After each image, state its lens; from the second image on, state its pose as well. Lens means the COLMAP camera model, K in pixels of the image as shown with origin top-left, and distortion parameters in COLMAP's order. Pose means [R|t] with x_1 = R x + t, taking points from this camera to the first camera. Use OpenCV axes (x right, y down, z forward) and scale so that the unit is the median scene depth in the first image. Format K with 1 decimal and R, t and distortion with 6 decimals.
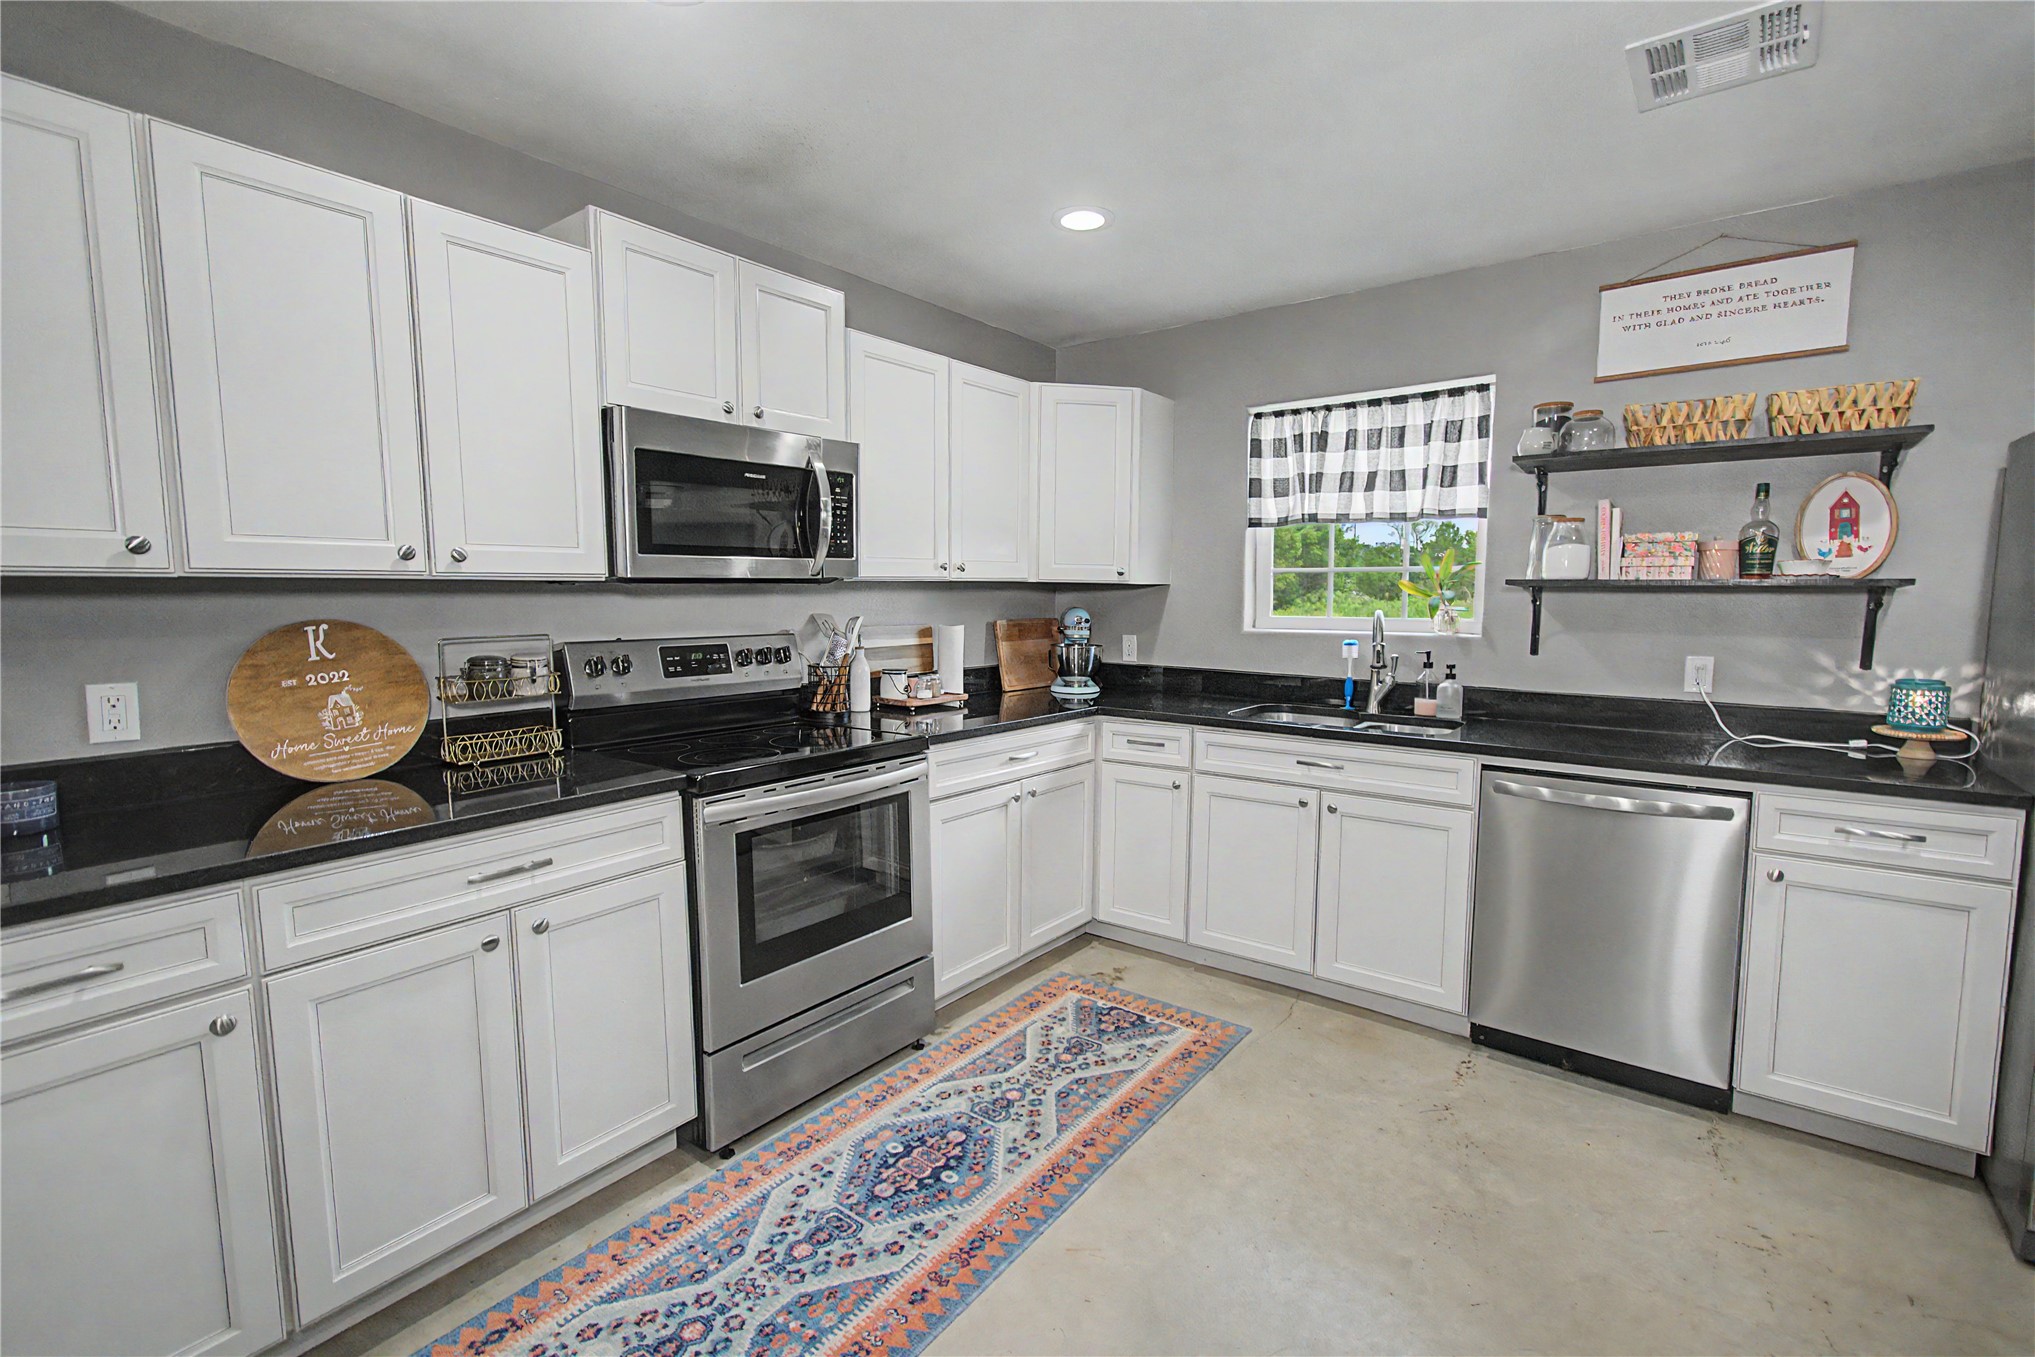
lens RADIAL K [[908.4, 0, 1022.4], [0, 908.4, 676.6], [0, 0, 1]] dist [-0.035584, 0.032604]
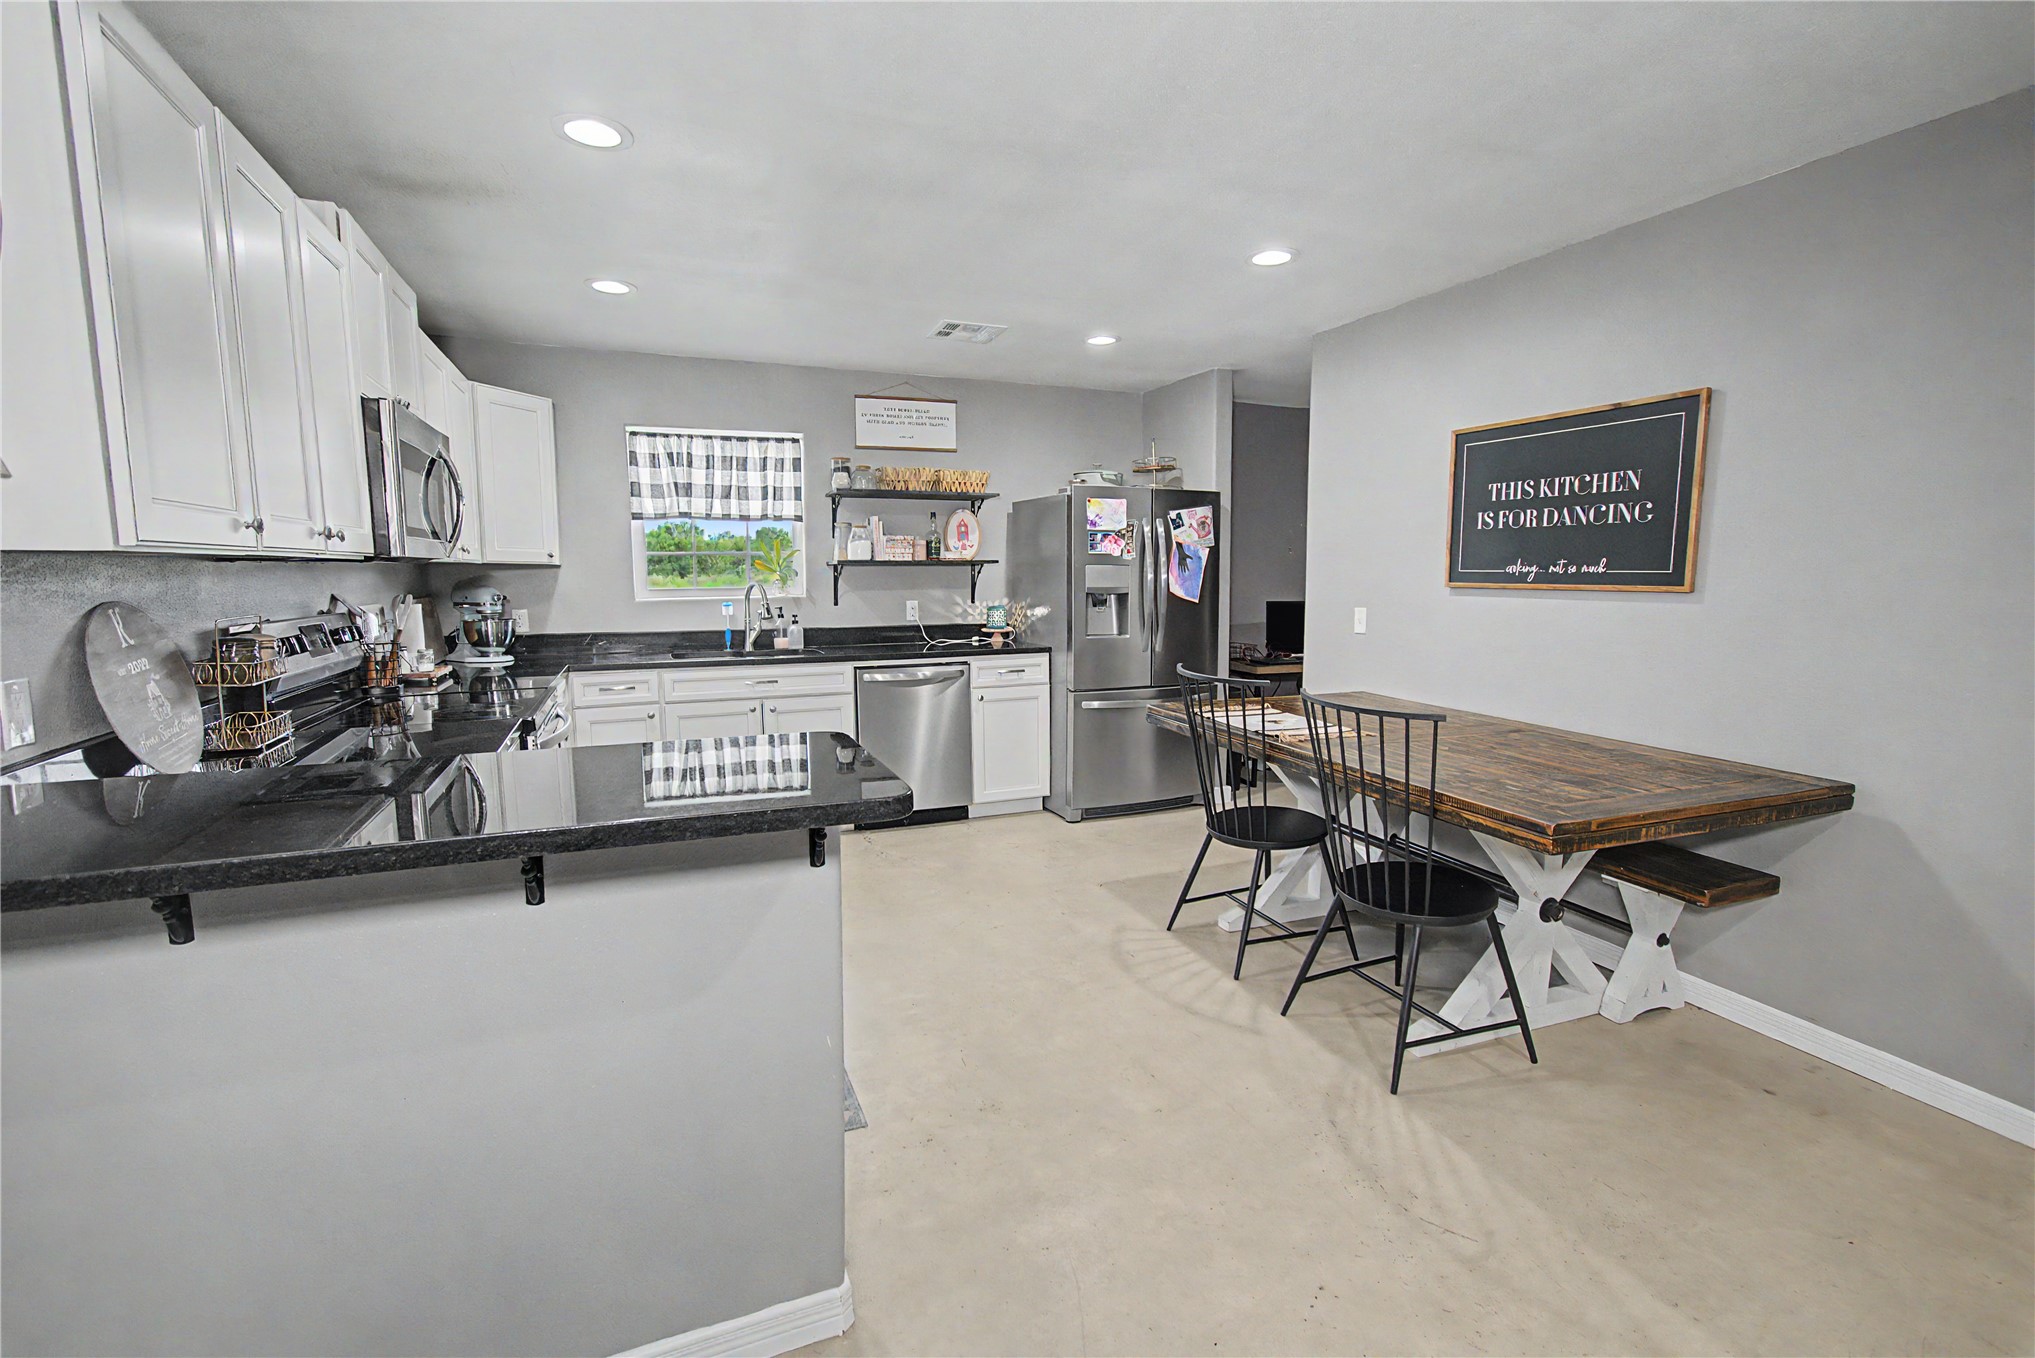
lens RADIAL K [[913.6, 0, 1022.6], [0, 913.6, 671.6], [0, 0, 1]] dist [-0.029510, 0.024031]
pose [[0.492935, -0.101298, 0.864149, -0.792884], [0.088928, 0.993864, 0.065777, 0.018161], [-0.865510, 0.044424, 0.498918, -0.147903]]
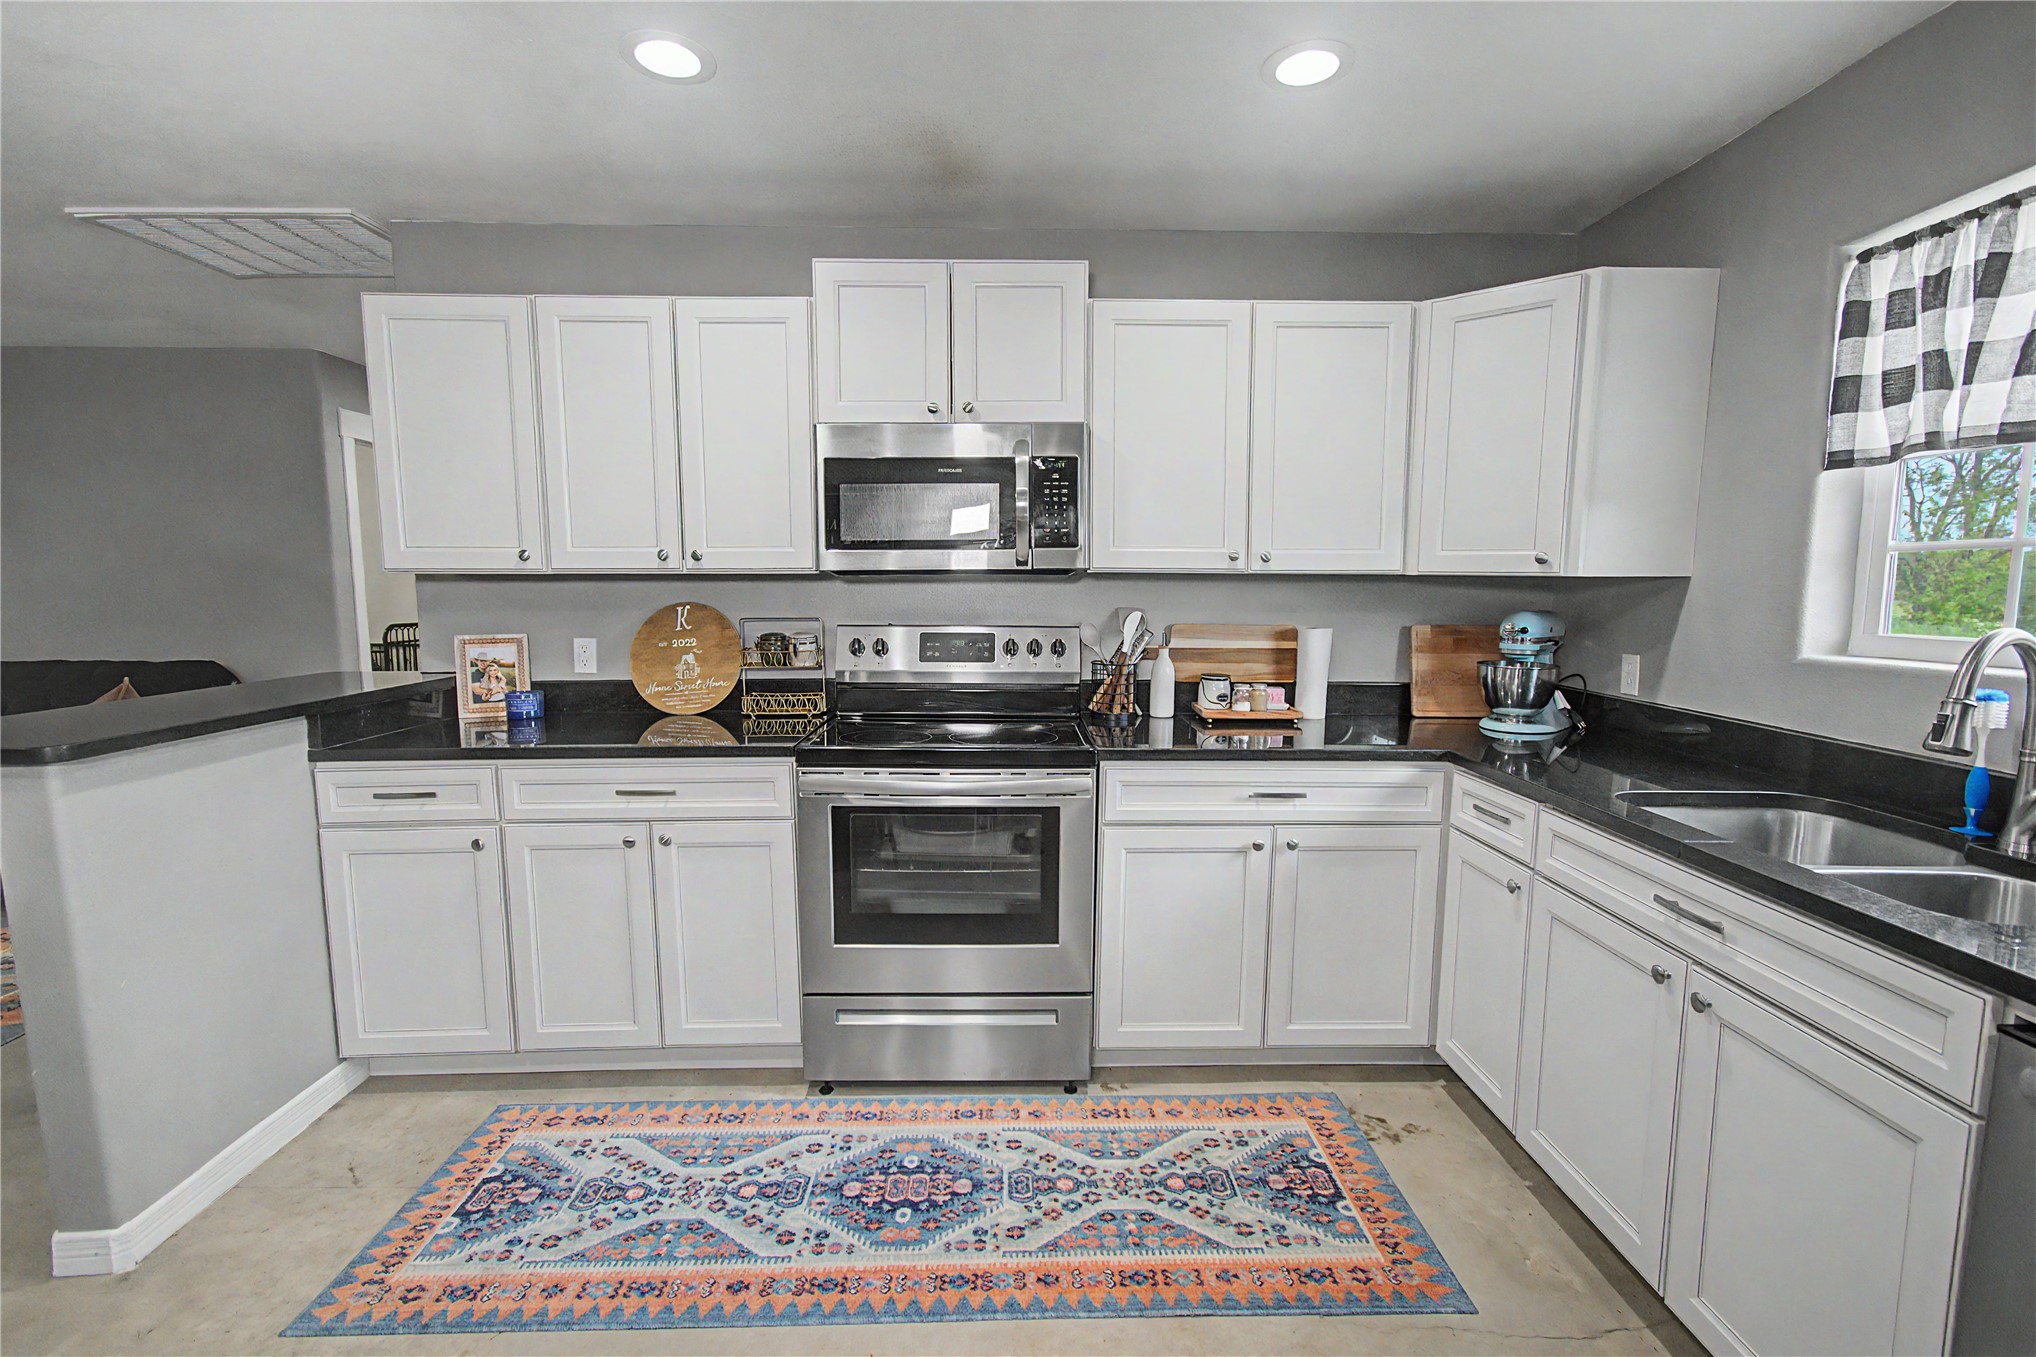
lens RADIAL K [[890.1, 0, 1013.2], [0, 890.1, 678.4], [0, 0, 1]] dist [-0.002388, 0.000202]
pose [[0.617751, 0.082474, -0.782037, 0.484739], [-0.076579, 0.996068, 0.044555, -0.032590], [0.782636, 0.032364, 0.621638, 0.369477]]
